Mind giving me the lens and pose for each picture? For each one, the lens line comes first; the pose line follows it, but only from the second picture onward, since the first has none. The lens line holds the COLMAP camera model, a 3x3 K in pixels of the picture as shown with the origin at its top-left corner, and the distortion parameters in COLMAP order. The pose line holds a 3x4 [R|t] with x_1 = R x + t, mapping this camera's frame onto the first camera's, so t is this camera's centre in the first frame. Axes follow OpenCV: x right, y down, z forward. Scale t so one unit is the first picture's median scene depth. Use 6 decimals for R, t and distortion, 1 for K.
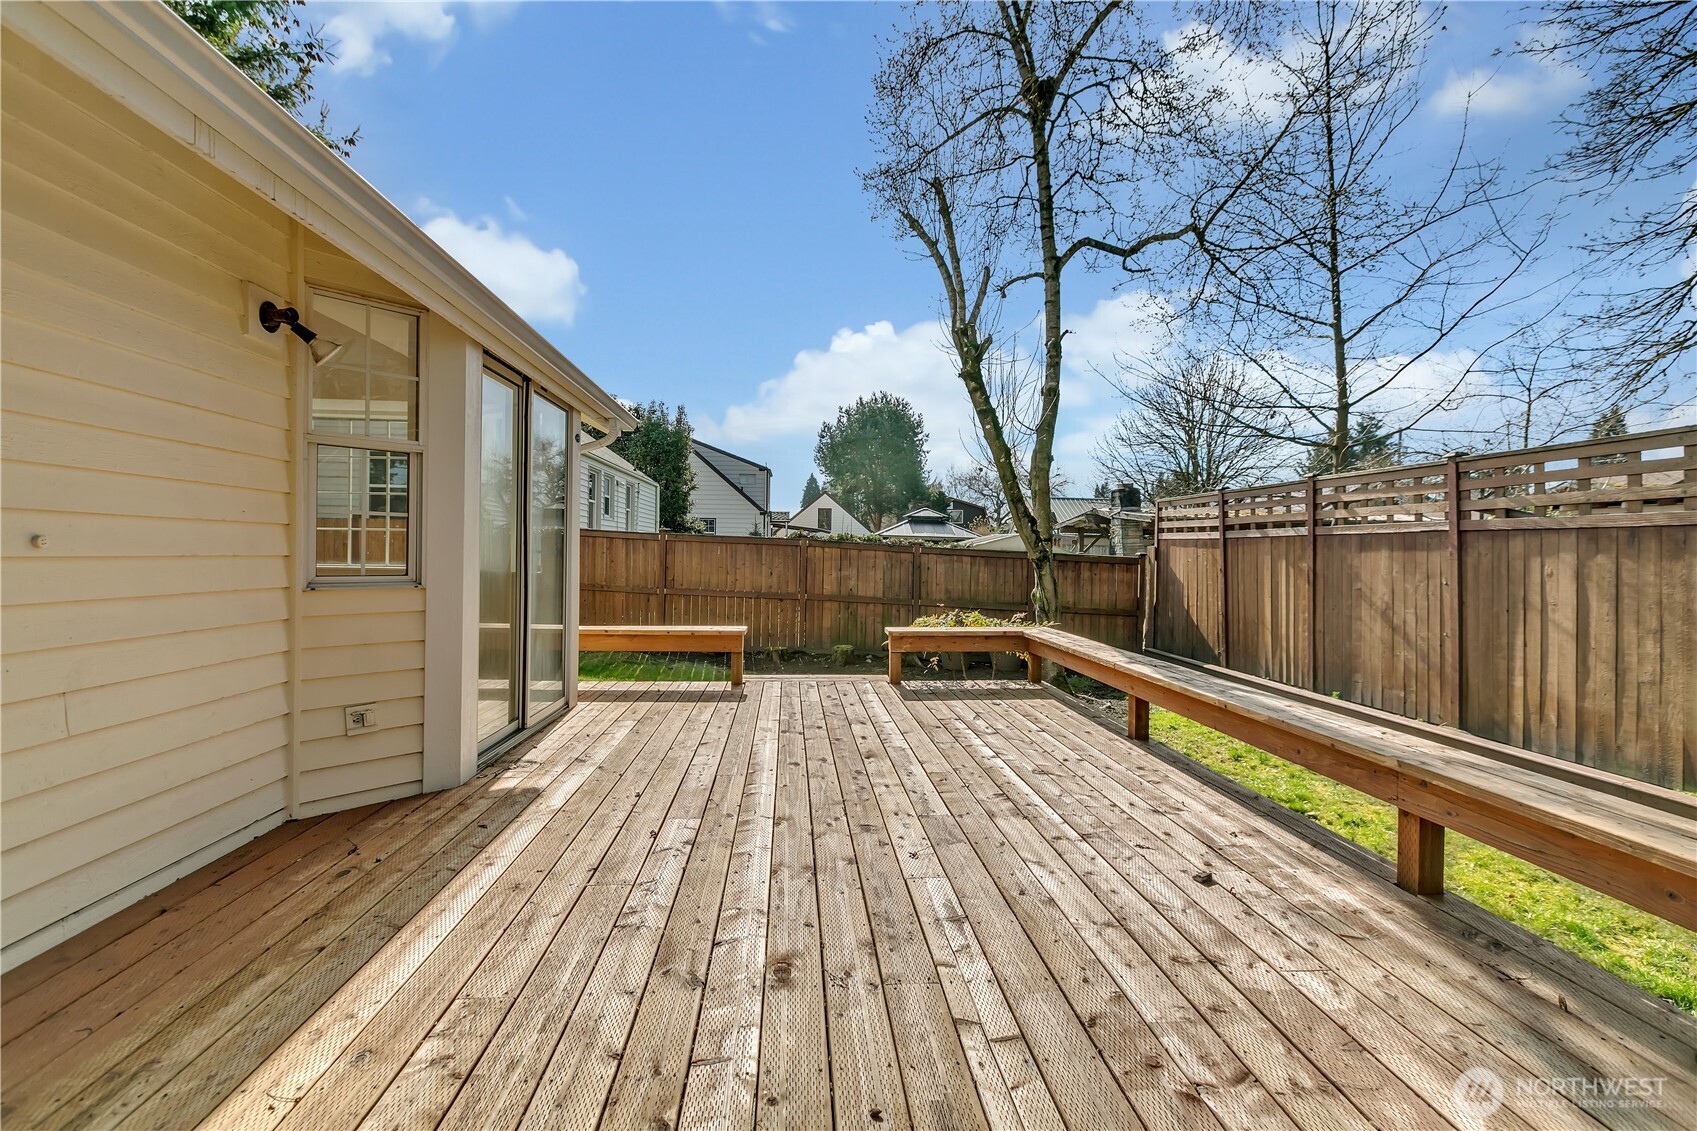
lens RADIAL K [[767.8, 0, 846.4], [0, 767.8, 555.0], [0, 0, 1]] dist [-0.000469, -0.000223]
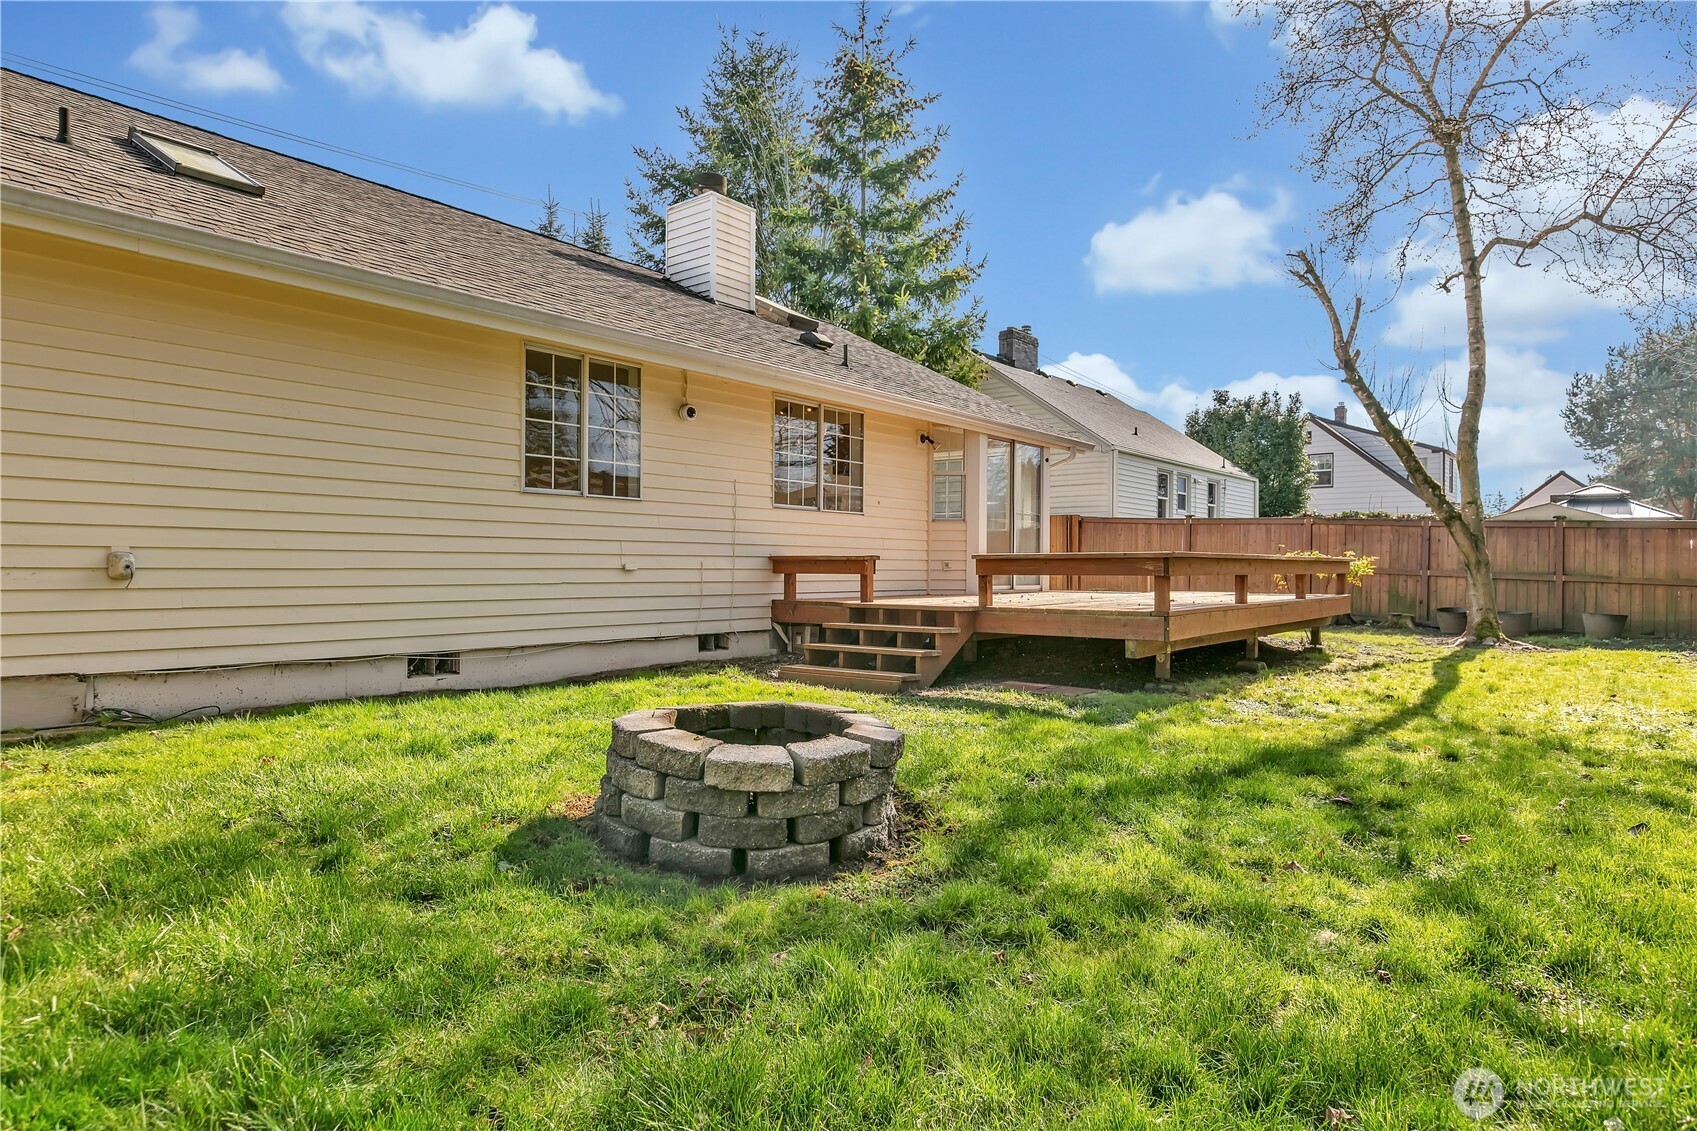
lens RADIAL K [[923.2, 0, 846.7], [0, 923.2, 569.5], [0, 0, 1]] dist [0.000313, 0.000072]
pose [[0.723805, -0.006713, -0.689972, 0.478615], [0.003603, 0.999976, -0.005949, 0.075546], [0.689995, 0.001820, 0.723811, -0.574550]]
